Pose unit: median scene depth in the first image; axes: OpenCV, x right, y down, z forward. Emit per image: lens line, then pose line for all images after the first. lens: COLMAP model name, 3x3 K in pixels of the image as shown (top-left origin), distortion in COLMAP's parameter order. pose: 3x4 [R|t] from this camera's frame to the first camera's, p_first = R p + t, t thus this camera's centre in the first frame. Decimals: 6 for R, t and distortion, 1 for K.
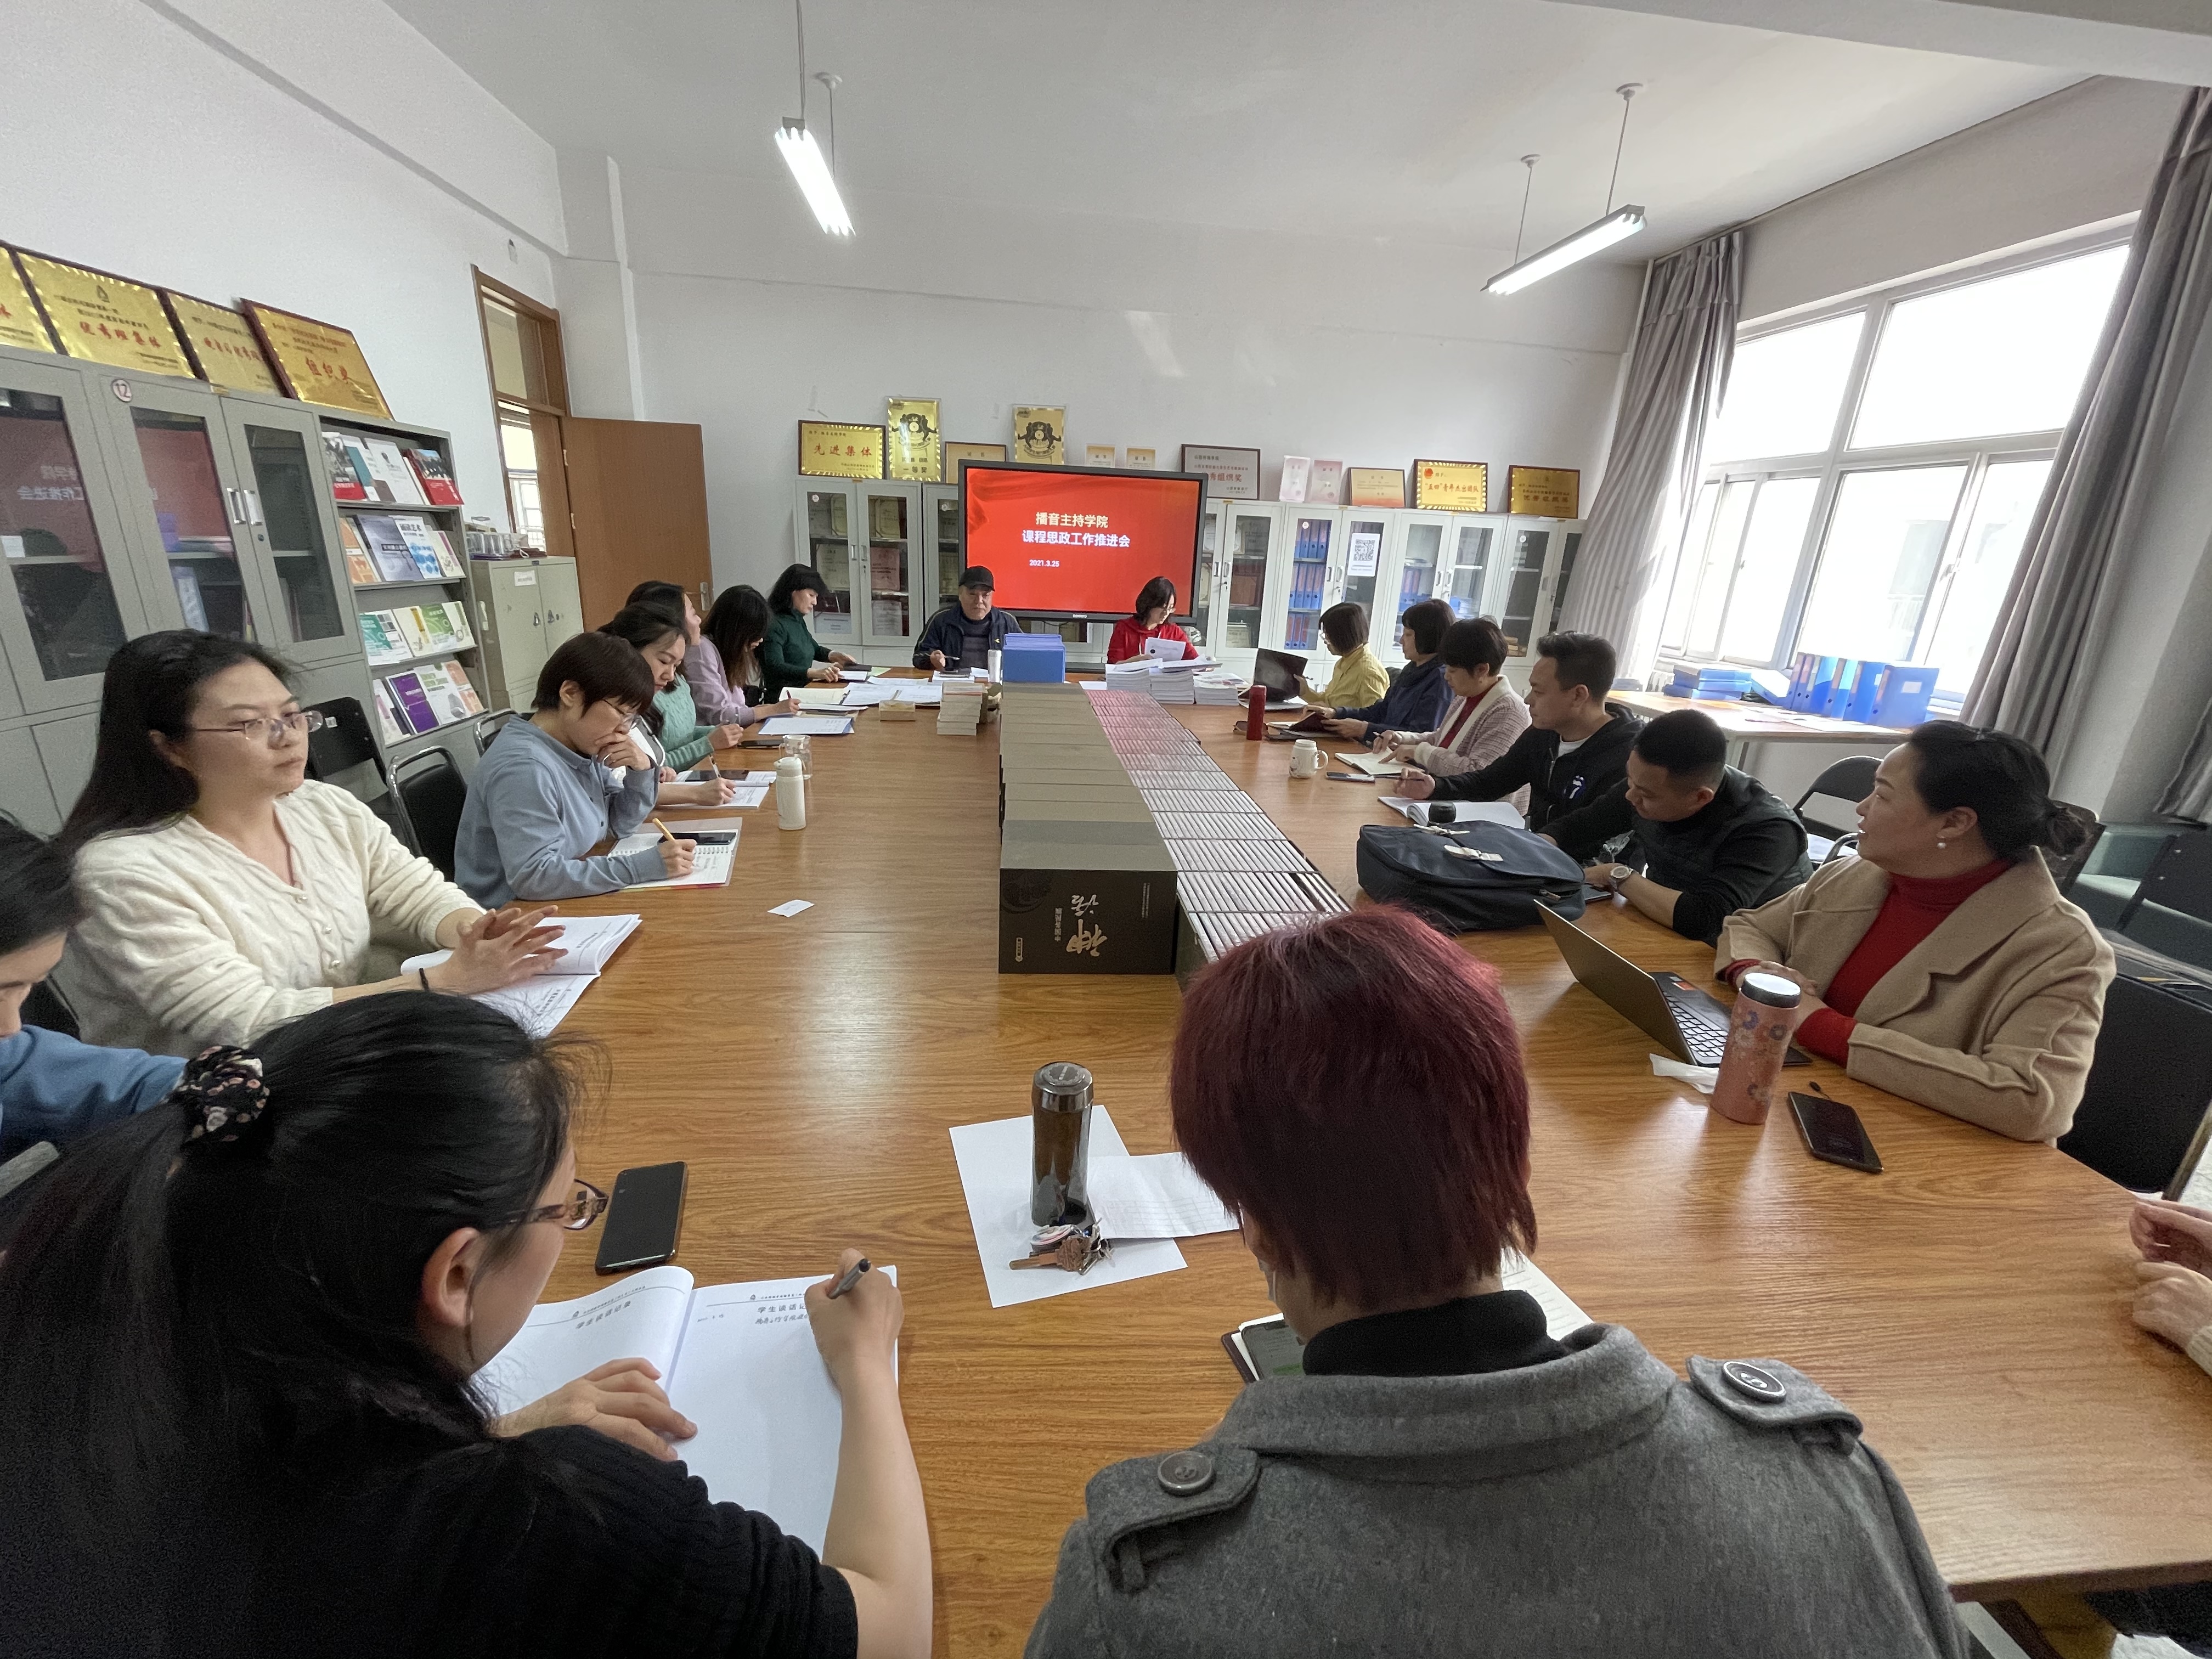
lens RADIAL K [[912.4, 0, 1106.0], [0, 912.4, 829.5], [0, 0, 1]] dist [0.001581, 0.000456]
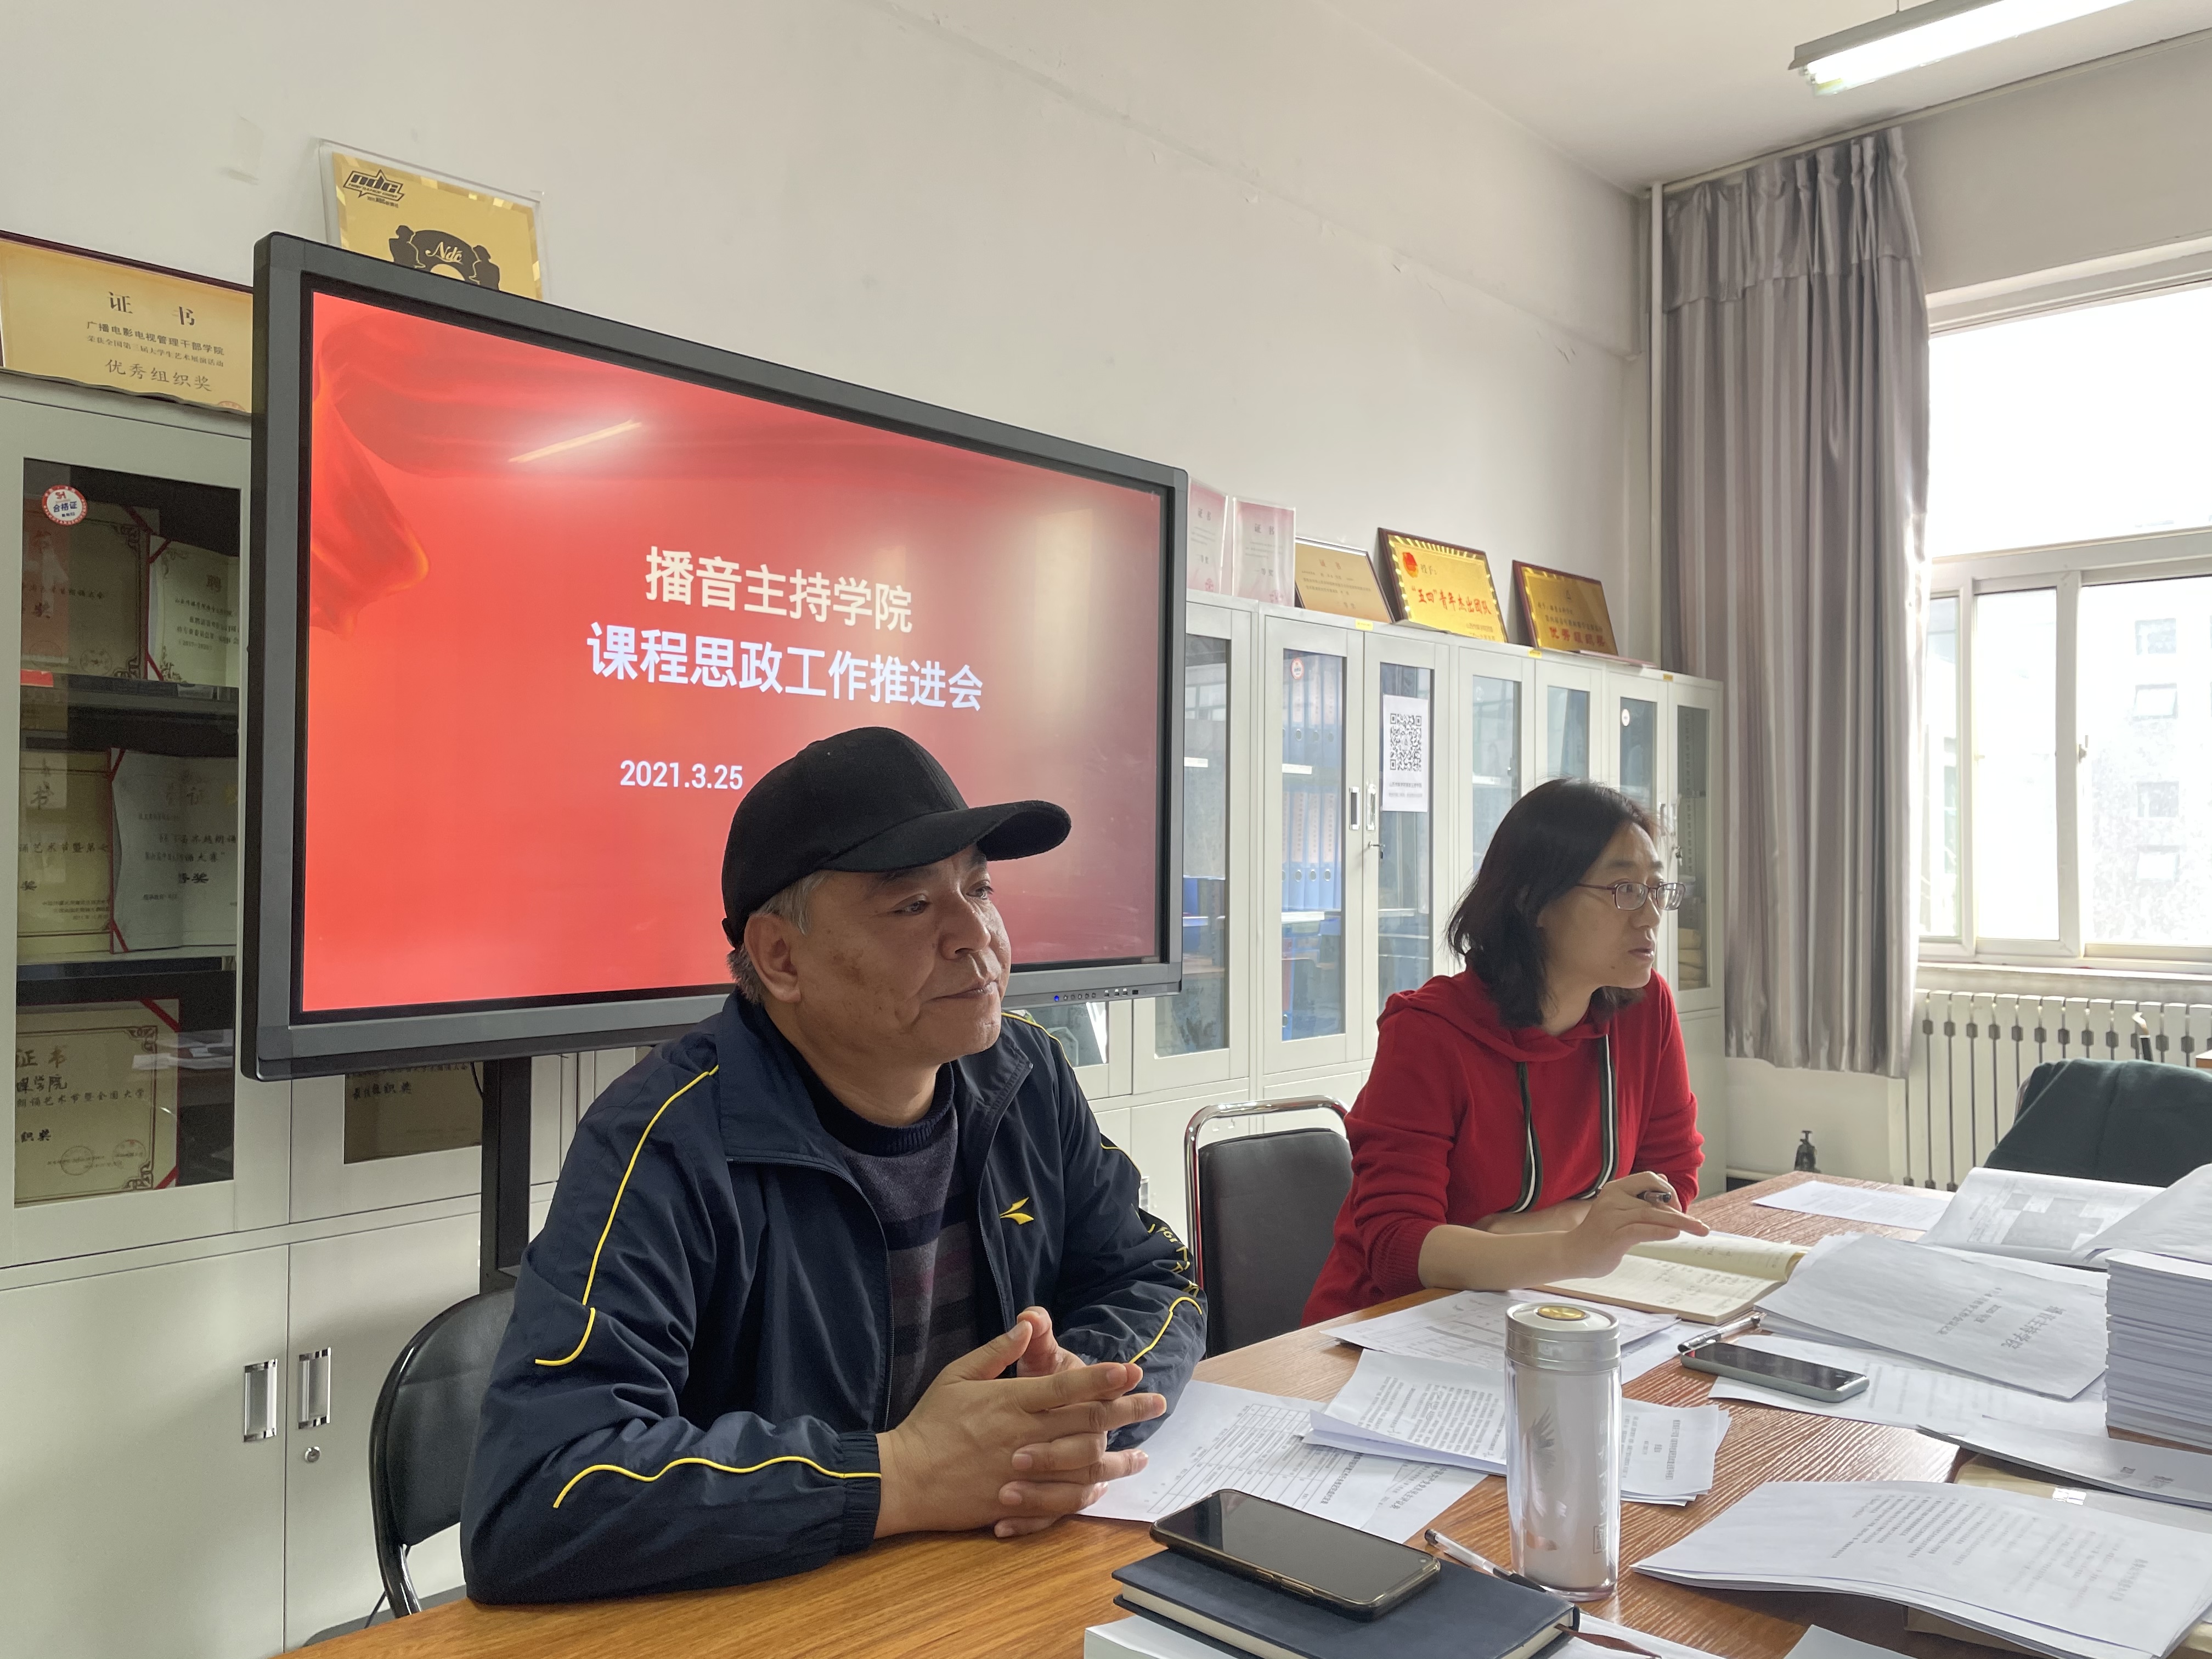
lens RADIAL K [[1684.9, 0, 1106.0], [0, 1684.9, 829.5], [0, 0, 1]] dist [0.049297, -0.002299]
pose [[0.759227, -0.033773, 0.649950, -0.251645], [0.228055, 0.949141, -0.217079, -0.170190], [-0.609562, 0.313036, 0.728315, 0.652937]]
